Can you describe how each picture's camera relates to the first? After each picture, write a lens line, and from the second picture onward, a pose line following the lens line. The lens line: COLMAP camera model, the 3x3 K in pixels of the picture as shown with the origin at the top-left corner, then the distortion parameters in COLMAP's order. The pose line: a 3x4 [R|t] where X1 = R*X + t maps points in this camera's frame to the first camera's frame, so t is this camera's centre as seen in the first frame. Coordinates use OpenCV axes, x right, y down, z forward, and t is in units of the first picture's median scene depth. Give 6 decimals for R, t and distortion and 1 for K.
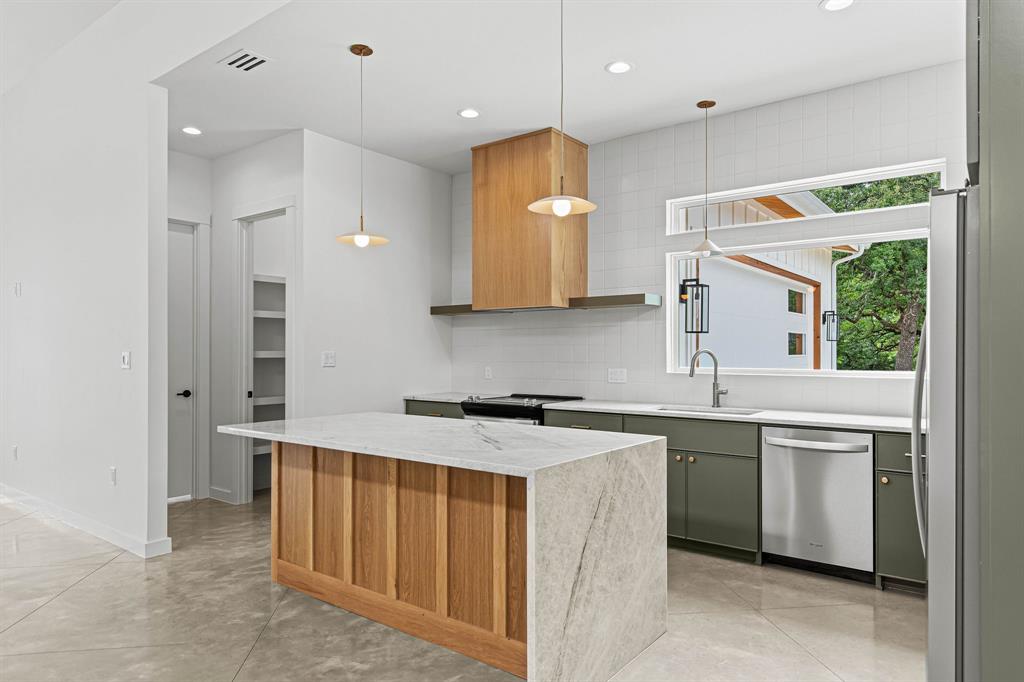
lens RADIAL K [[636.2, 0, 513.3], [0, 636.2, 350.3], [0, 0, 1]] dist [0.003322, 0.000865]
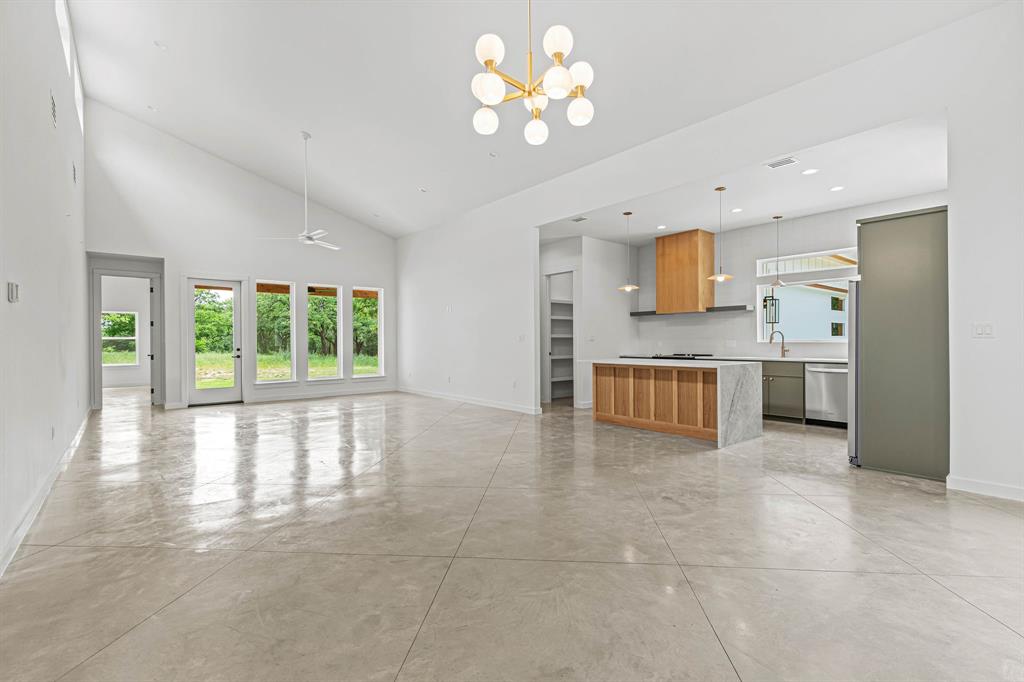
lens RADIAL K [[464.3, 0, 510.6], [0, 464.3, 342.1], [0, 0, 1]] dist [0.010447, -0.003370]
pose [[0.974829, -0.005222, -0.222894, -0.252254], [0.006327, 0.999971, 0.004244, 0.027718], [0.222866, -0.005547, 0.974833, -0.816762]]
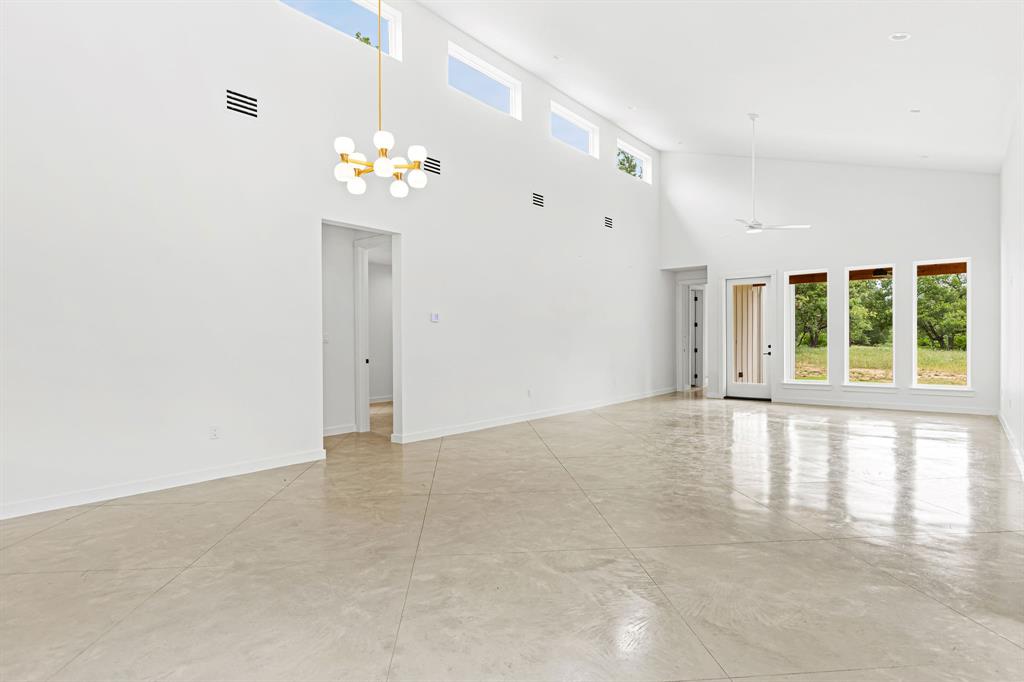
lens RADIAL K [[540.4, 0, 512.9], [0, 540.4, 342.1], [0, 0, 1]] dist [-0.001688, 0.001444]
pose [[-0.043579, 0.004823, -0.999038, 0.562191], [0.006519, 0.999968, 0.004543, 0.026828], [0.999029, -0.006314, -0.043609, -0.003924]]
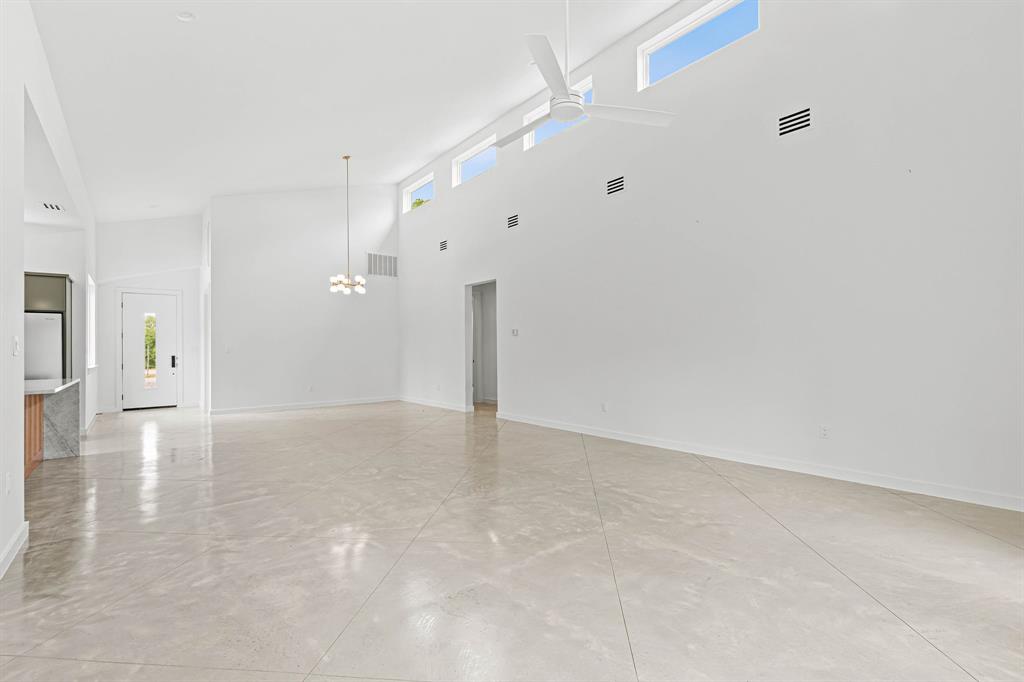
lens RADIAL K [[464.3, 0, 516.4], [0, 464.3, 342.7], [0, 0, 1]] dist [0.010447, -0.003370]
pose [[-0.973606, 0.012514, 0.227894, -1.532241], [0.009515, 0.999853, -0.014254, 0.026482], [-0.228039, -0.011709, -0.973582, 1.563804]]
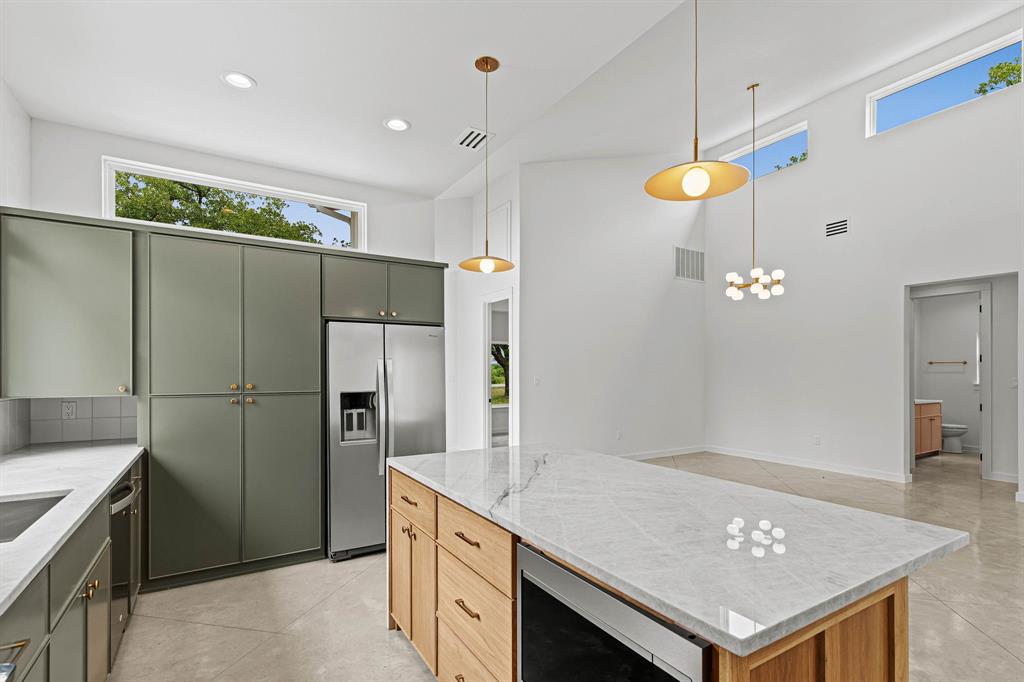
lens RADIAL K [[487.6, 0, 519.4], [0, 487.6, 375.1], [0, 0, 1]] dist [0.010299, -0.000395]
pose [[-0.935970, -0.001399, 0.352077, -0.216351], [-0.000385, 0.999996, 0.002949, -0.011622], [-0.352079, 0.002624, -0.935967, 1.273991]]
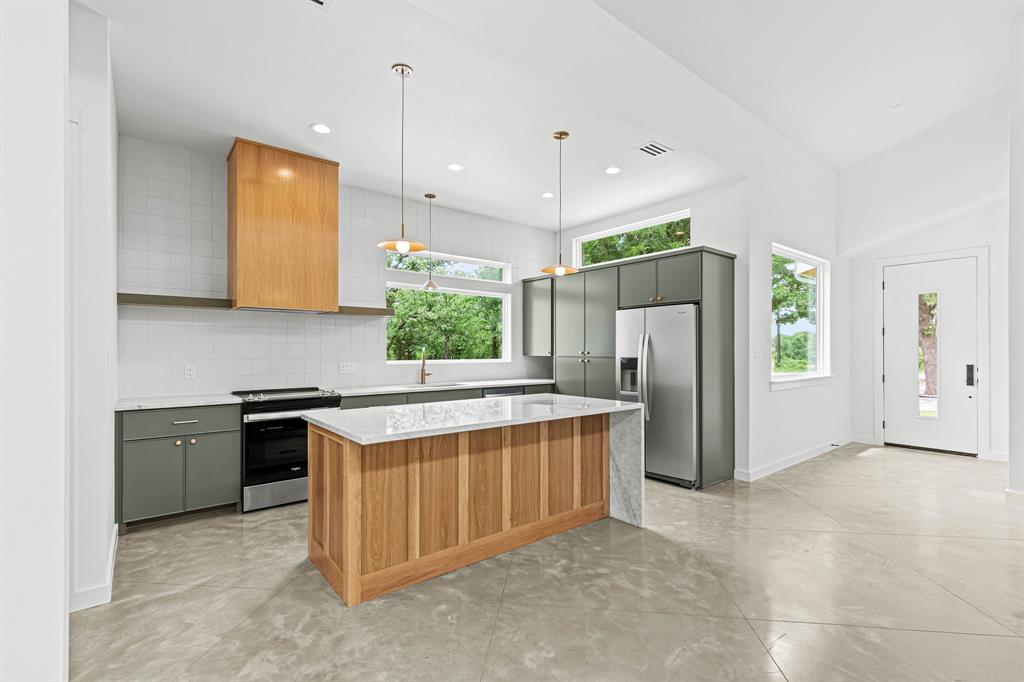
lens RADIAL K [[464.3, 0, 517.7], [0, 464.3, 349.5], [0, 0, 1]] dist [0.010447, -0.003370]
pose [[0.232223, 0.000397, 0.972662, -0.856655], [-0.002755, 0.999996, 0.000250, 0.001177], [-0.972659, -0.002738, 0.232224, 0.554579]]
